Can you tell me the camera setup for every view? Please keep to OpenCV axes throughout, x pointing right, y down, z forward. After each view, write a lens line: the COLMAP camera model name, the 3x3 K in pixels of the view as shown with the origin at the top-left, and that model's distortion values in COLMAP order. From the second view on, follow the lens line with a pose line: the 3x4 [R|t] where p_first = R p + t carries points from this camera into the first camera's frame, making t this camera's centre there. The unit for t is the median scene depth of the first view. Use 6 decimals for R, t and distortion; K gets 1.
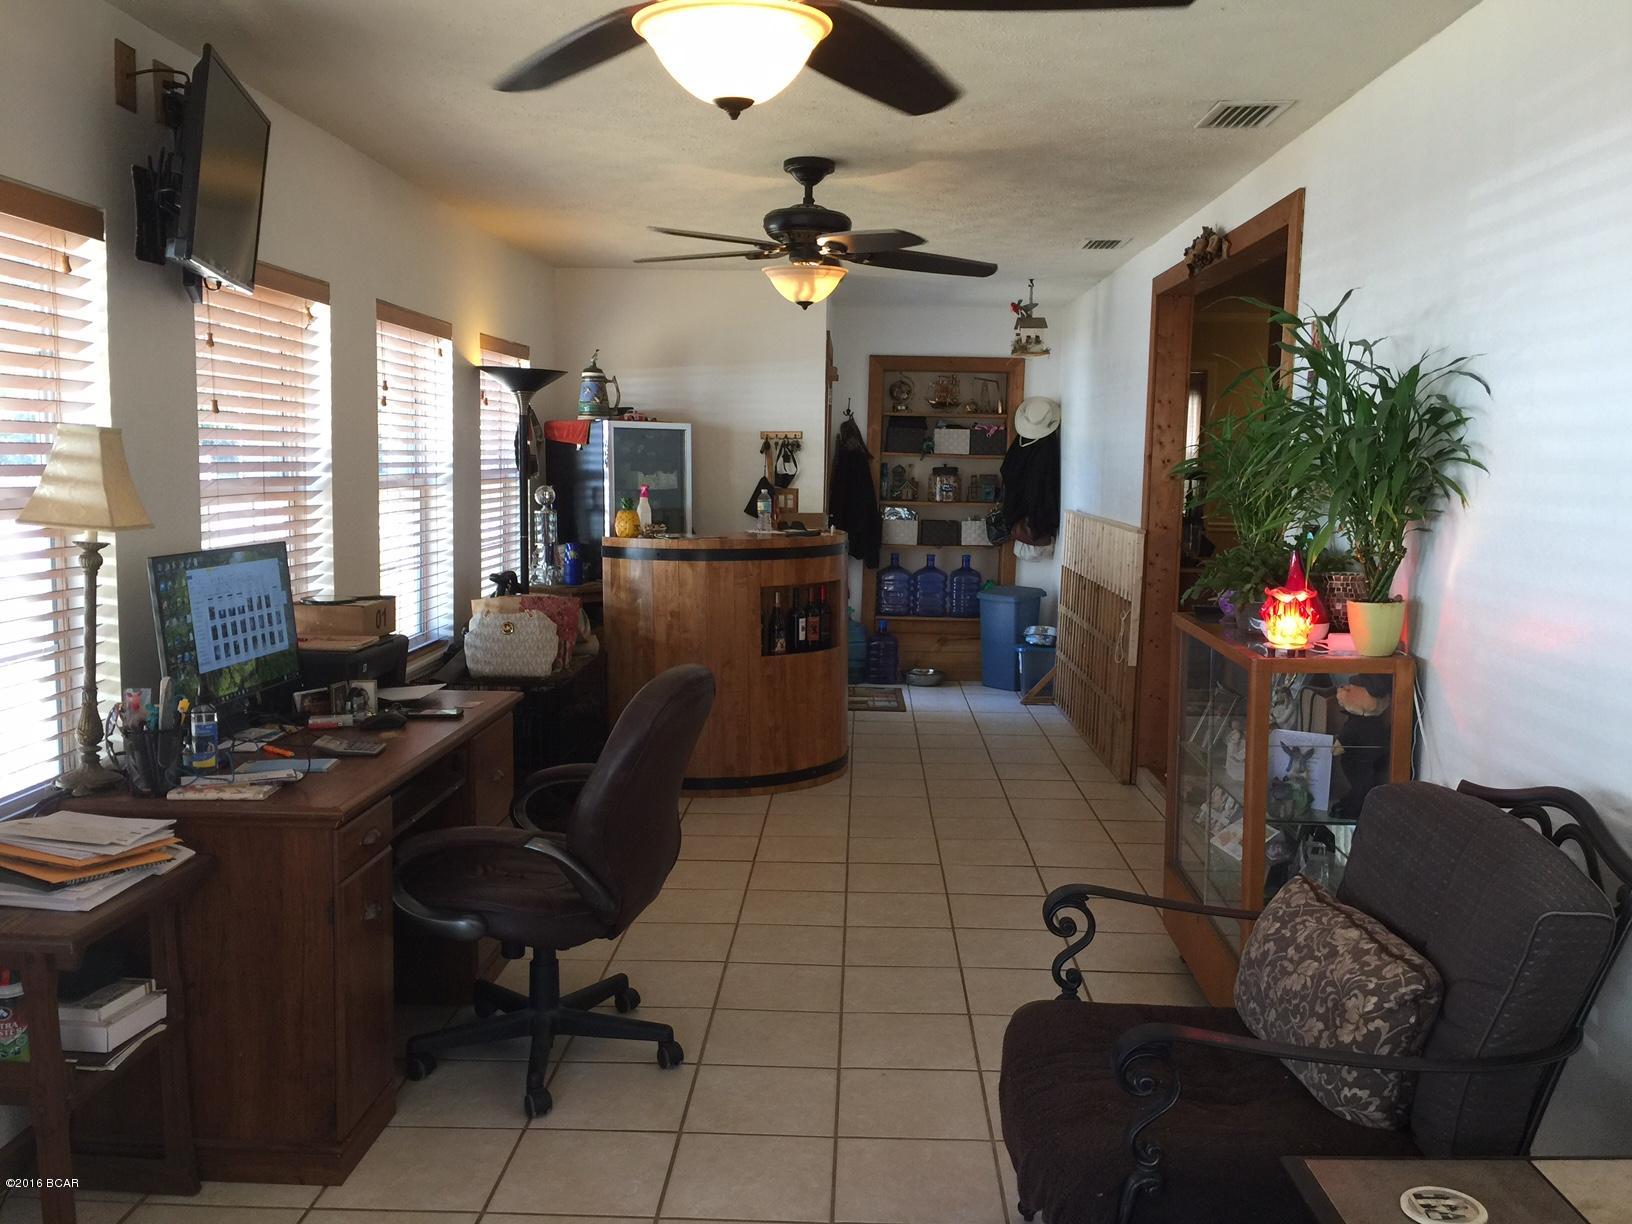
lens RADIAL K [[1403.6, 0, 811.6], [0, 1403.6, 608.2], [0, 0, 1]] dist [0.088092, -0.125536]
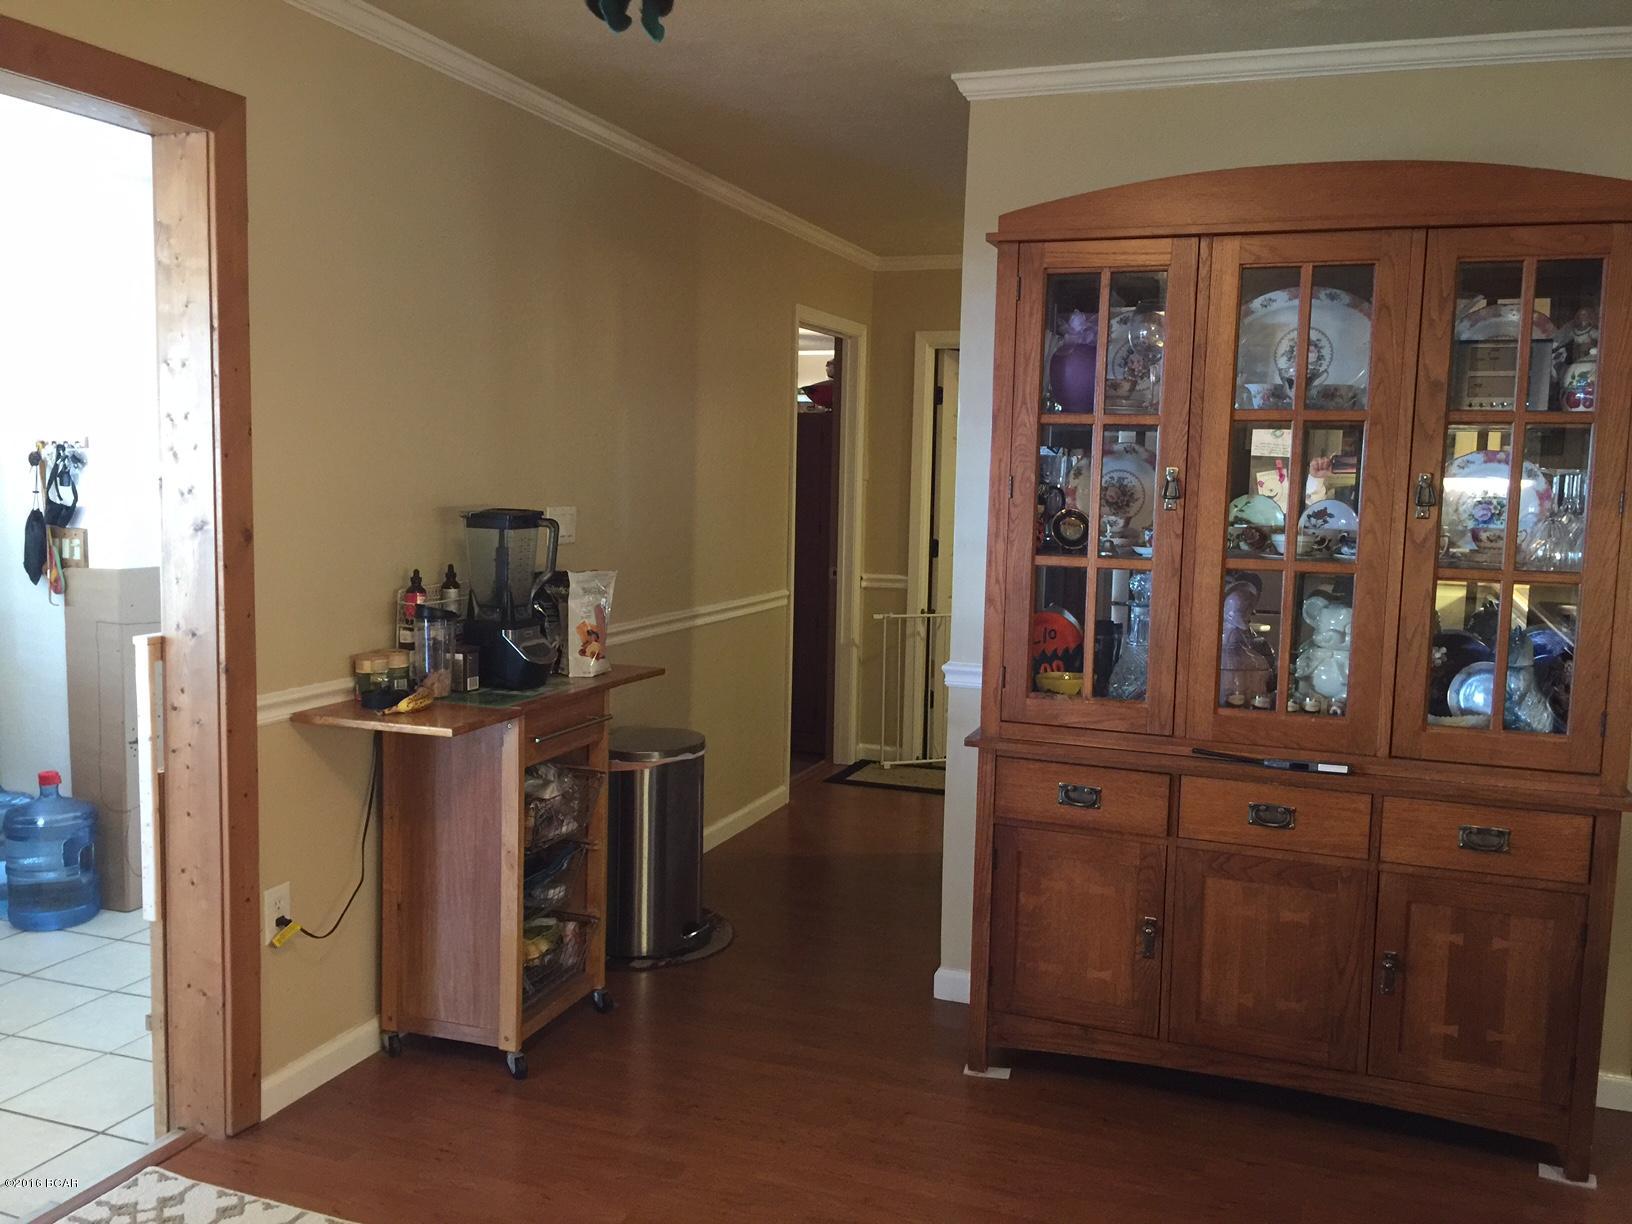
lens RADIAL K [[1403.6, 0, 815.7], [0, 1403.6, 622.5], [0, 0, 1]] dist [0.088092, -0.125536]
pose [[0.951614, 0.039432, -0.304756, 0.489105], [-0.042308, 0.999101, -0.002837, -0.056022], [0.304370, 0.015593, 0.952426, 0.505966]]
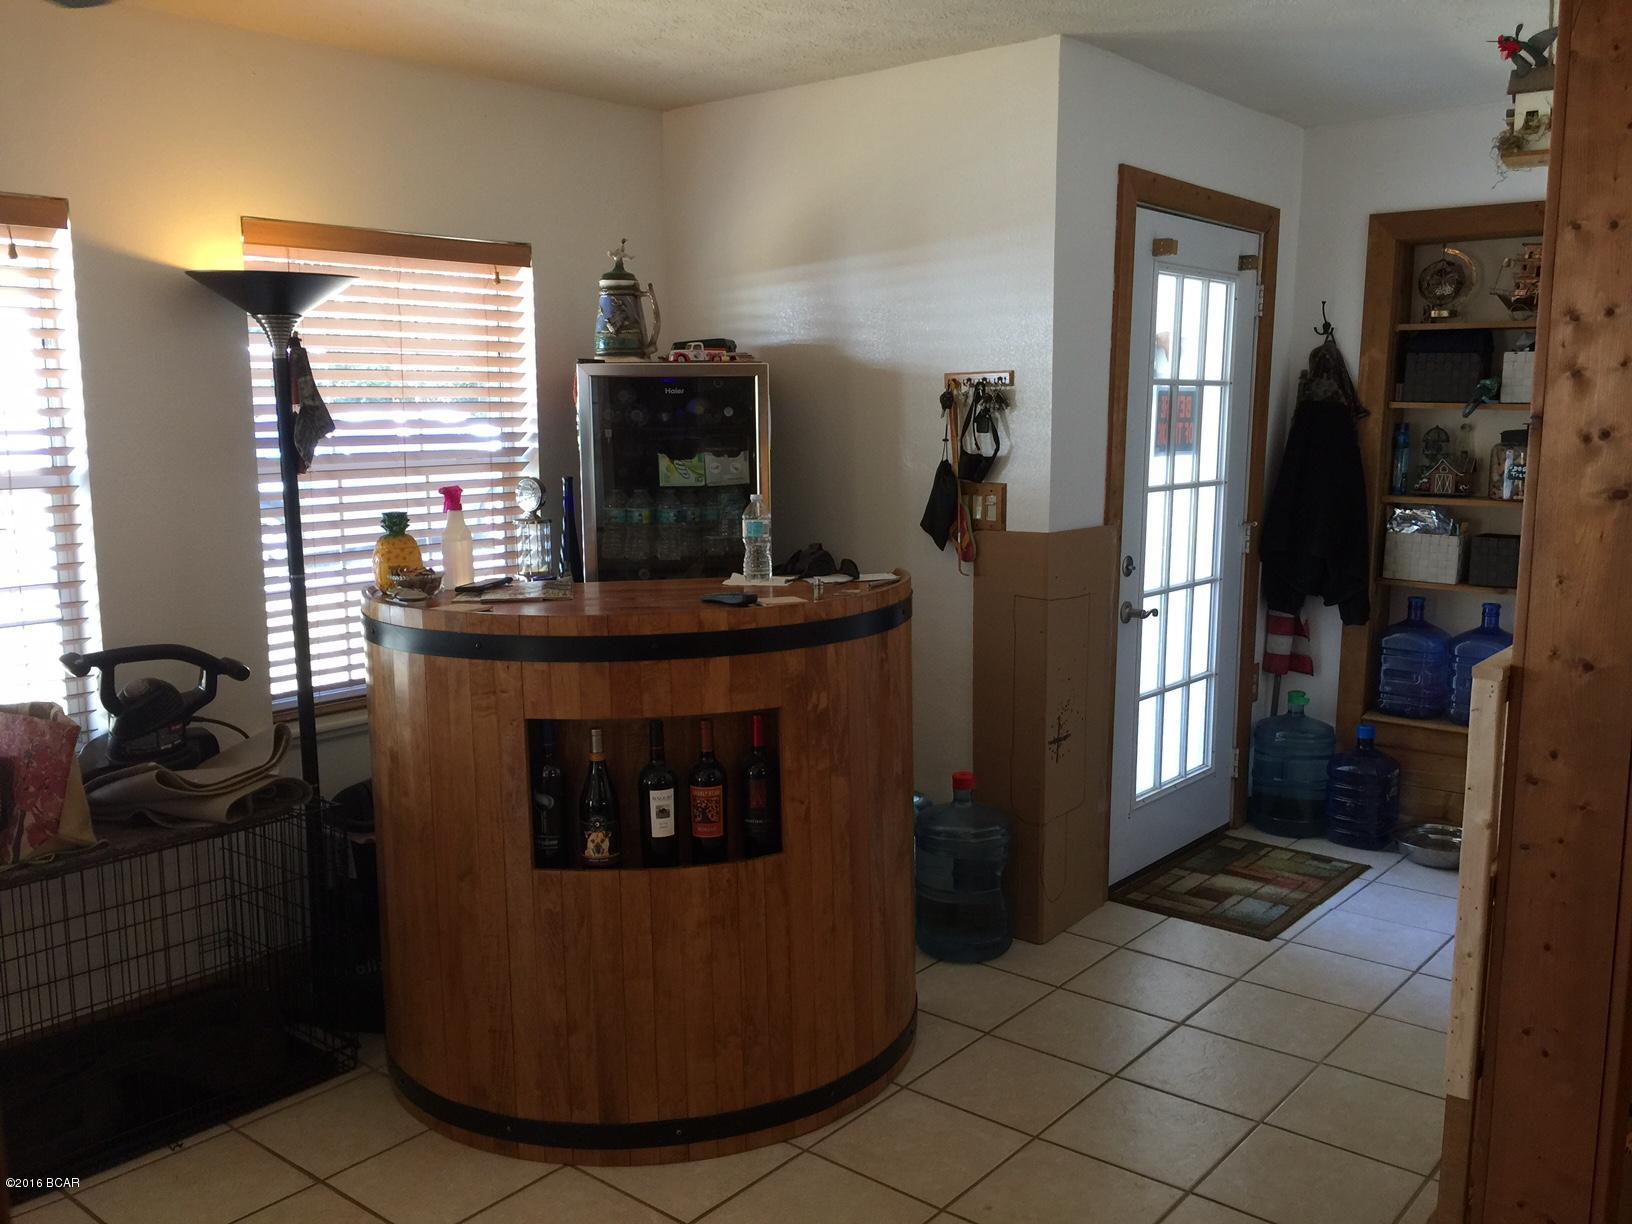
lens RADIAL K [[1403.6, 0, 817.9], [0, 1403.6, 614.2], [0, 0, 1]] dist [0.088092, -0.125536]
pose [[0.794686, 0.070432, -0.602920, 0.248924], [-0.047797, 0.997422, 0.053517, -0.062313], [0.605135, -0.013711, 0.796004, 0.553953]]
